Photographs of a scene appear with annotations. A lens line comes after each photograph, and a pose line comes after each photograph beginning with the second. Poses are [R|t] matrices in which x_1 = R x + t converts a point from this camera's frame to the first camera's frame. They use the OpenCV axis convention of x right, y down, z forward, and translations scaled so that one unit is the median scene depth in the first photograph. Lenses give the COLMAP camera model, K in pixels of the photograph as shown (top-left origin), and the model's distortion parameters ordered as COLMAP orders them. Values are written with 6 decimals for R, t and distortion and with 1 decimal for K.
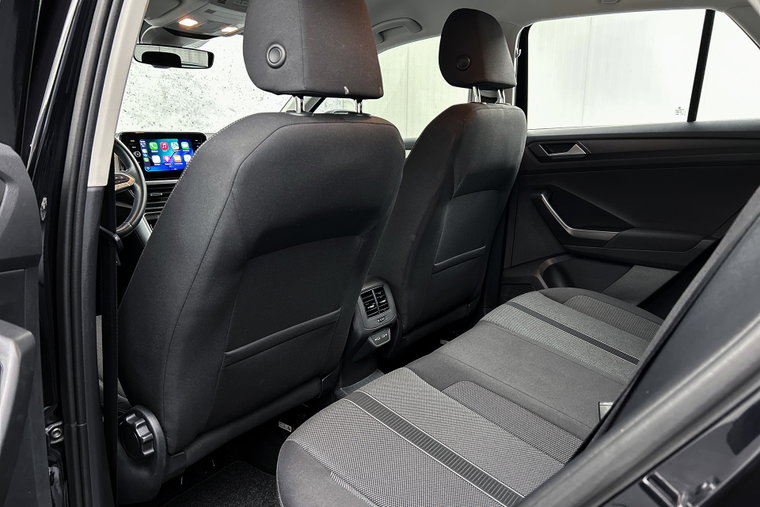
lens RADIAL K [[582.8, 0, 382.5], [0, 582.8, 258.0], [0, 0, 1]] dist [0.051064, -0.056233]
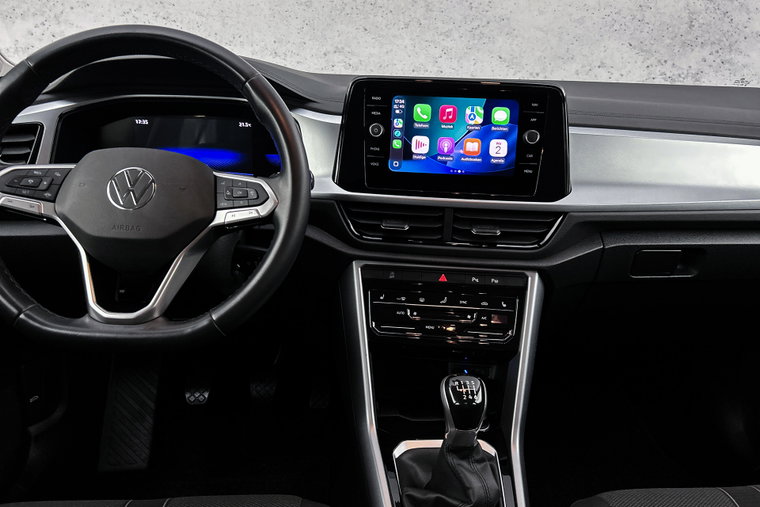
lens RADIAL K [[582.8, 0, 385.4], [0, 582.8, 255.2], [0, 0, 1]] dist [0.051064, -0.056233]
pose [[0.658337, 0.263455, -0.705112, -0.078848], [-0.197190, 0.964397, 0.176224, -0.158325], [0.726435, 0.023026, 0.686849, 0.681367]]
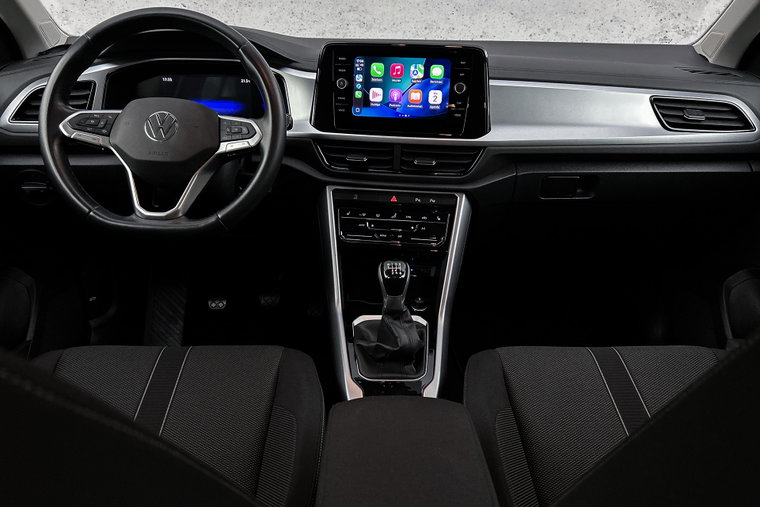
lens RADIAL K [[582.8, 0, 378.0], [0, 582.8, 266.5], [0, 0, 1]] dist [0.051064, -0.056233]
pose [[0.615444, 0.325779, -0.717703, 0.068668], [-0.189025, 0.945014, 0.266867, -0.160663], [0.765179, -0.028578, 0.643183, 0.629865]]
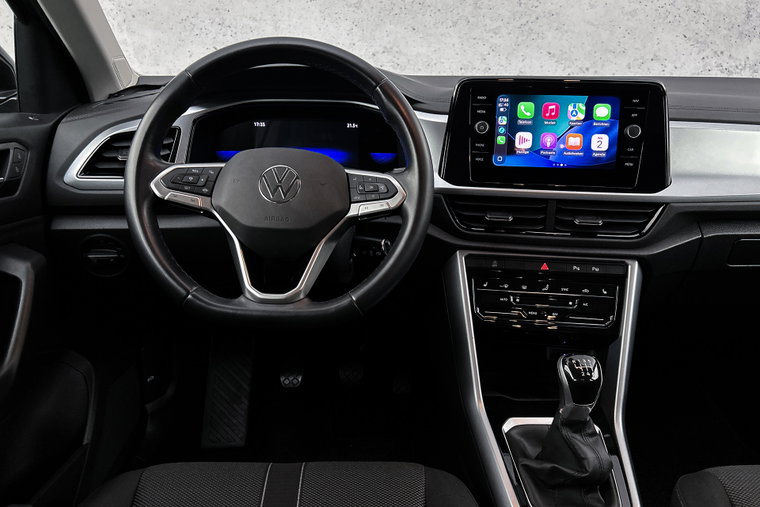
lens RADIAL K [[582.8, 0, 378.7], [0, 582.8, 260.2], [0, 0, 1]] dist [0.051064, -0.056233]
pose [[0.608662, 0.269535, -0.746244, -0.088963], [-0.182590, 0.962870, 0.198852, -0.146600], [0.772134, 0.015223, 0.635277, 0.618533]]
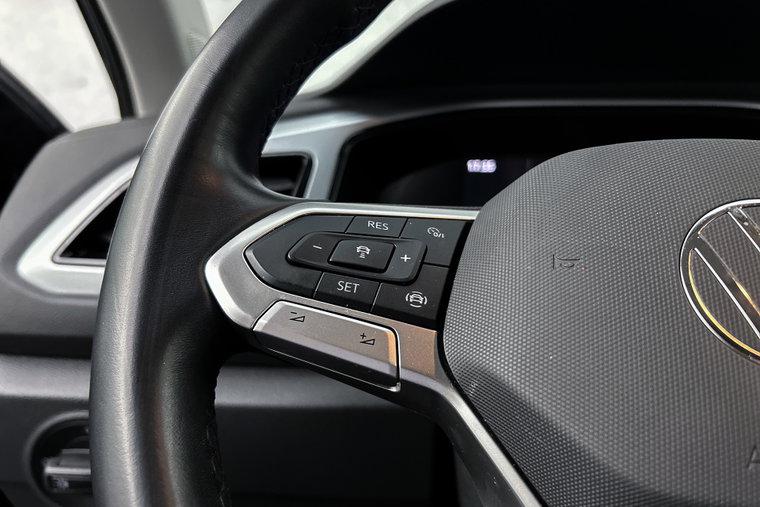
lens RADIAL K [[582.8, 0, 382.5], [0, 582.8, 248.8], [0, 0, 1]] dist [0.051064, -0.056233]
pose [[0.508426, 0.075383, -0.857799, -0.375576], [-0.214969, 0.975732, -0.041667, -0.097317], [0.833841, 0.205585, 0.512293, 0.718194]]
